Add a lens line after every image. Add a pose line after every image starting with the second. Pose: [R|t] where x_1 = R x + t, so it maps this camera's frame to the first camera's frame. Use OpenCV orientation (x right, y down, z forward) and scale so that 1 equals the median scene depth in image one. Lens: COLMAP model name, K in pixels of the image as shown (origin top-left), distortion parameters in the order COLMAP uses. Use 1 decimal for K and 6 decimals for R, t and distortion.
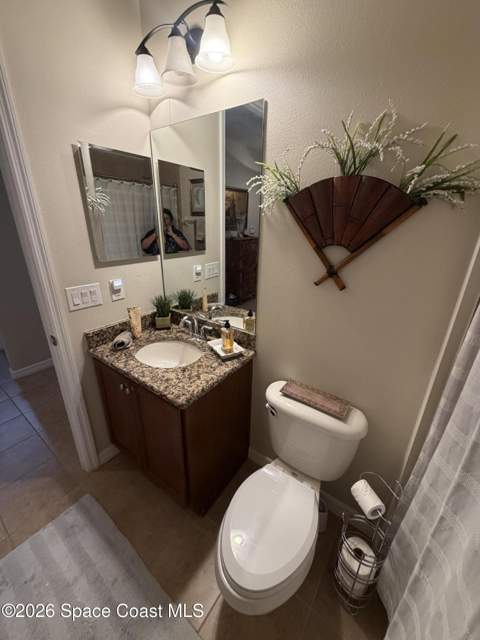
lens RADIAL K [[254.7, 0, 240.1], [0, 254.7, 318.0], [0, 0, 1]] dist [0.000547, -0.000161]
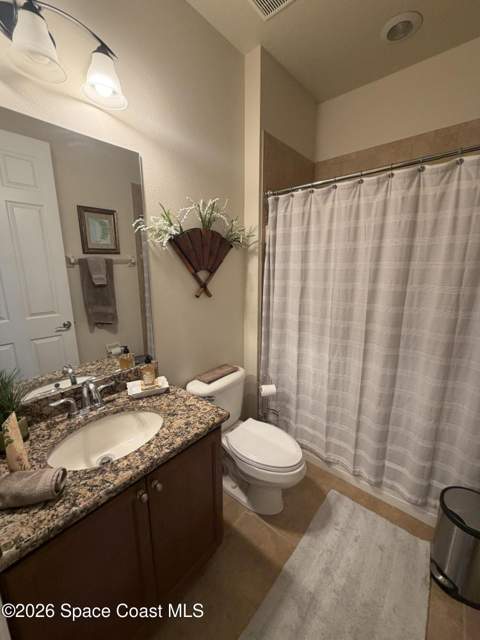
lens RADIAL K [[254.7, 0, 240.1], [0, 254.7, 318.0], [0, 0, 1]] dist [0.000547, -0.000161]
pose [[0.086004, -0.232513, 0.968783, -1.085164], [0.356566, 0.915162, 0.187989, -0.207027], [-0.930303, 0.329267, 0.161613, 0.580033]]
